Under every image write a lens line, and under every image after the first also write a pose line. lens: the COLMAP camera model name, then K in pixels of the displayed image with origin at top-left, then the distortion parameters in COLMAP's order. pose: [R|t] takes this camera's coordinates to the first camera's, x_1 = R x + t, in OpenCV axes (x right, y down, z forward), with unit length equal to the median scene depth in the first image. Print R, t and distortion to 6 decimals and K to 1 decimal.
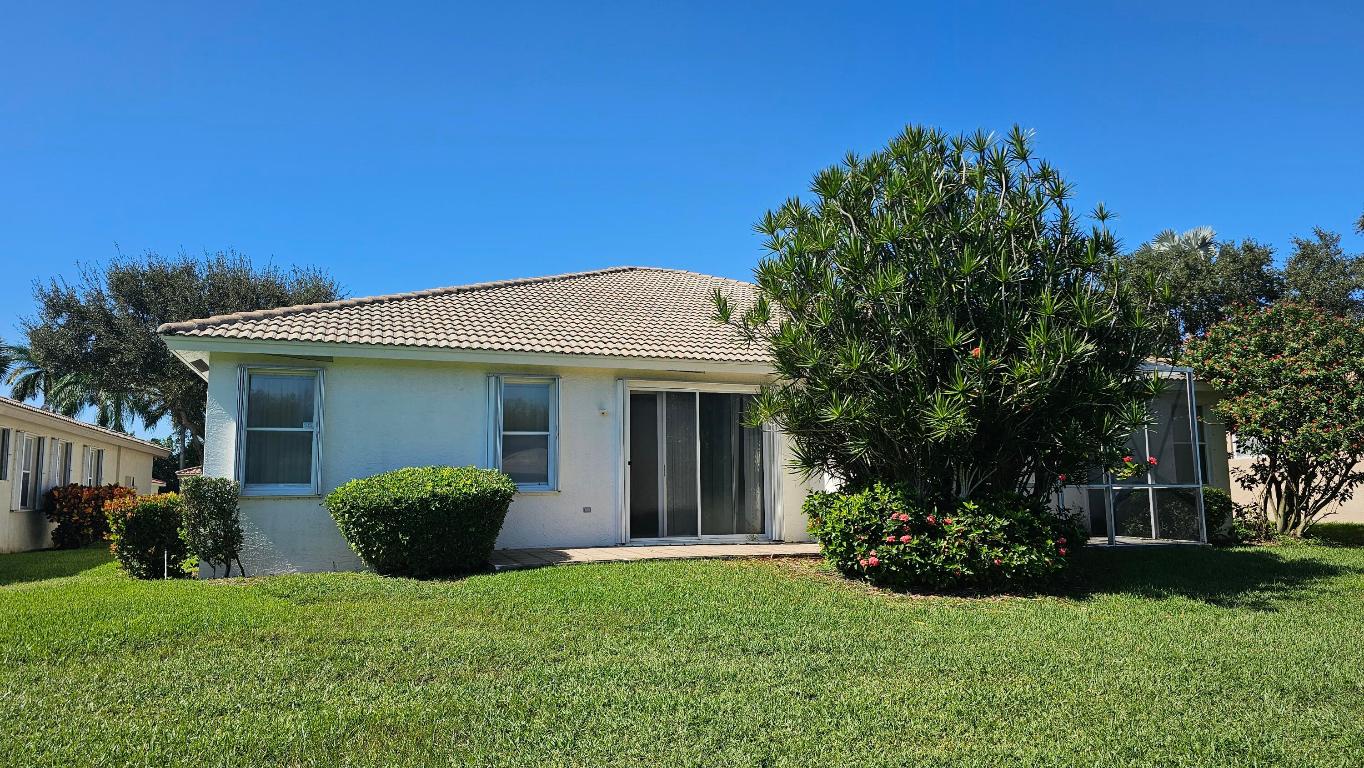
lens RADIAL K [[907.9, 0, 674.6], [0, 907.9, 385.6], [0, 0, 1]] dist [0.120266, -0.257727]
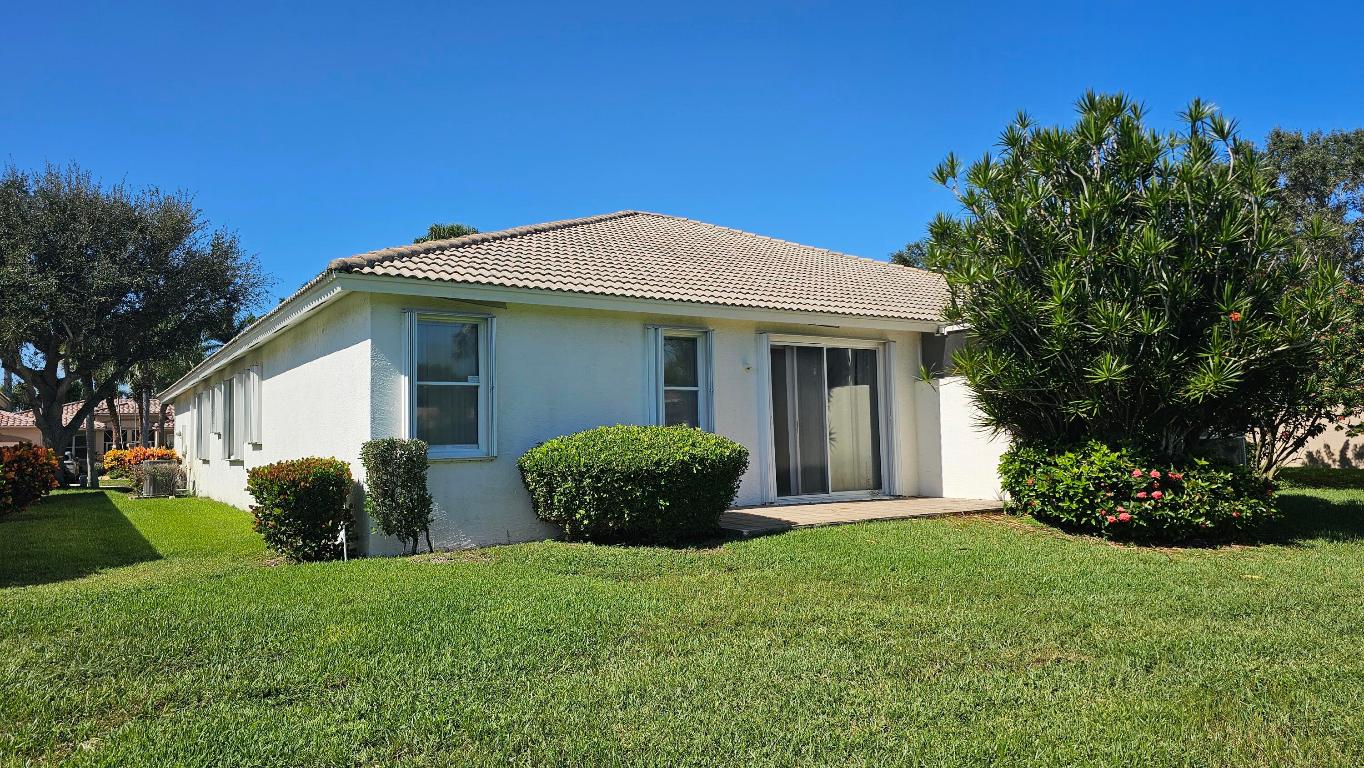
lens RADIAL K [[908.3, 0, 686.9], [0, 908.3, 386.2], [0, 0, 1]] dist [0.115578, -0.151178]
pose [[0.970891, 0.004811, 0.239473, -0.444151], [-0.018740, 0.998259, 0.055925, -0.003483], [-0.238787, -0.058785, 0.969291, 0.101243]]
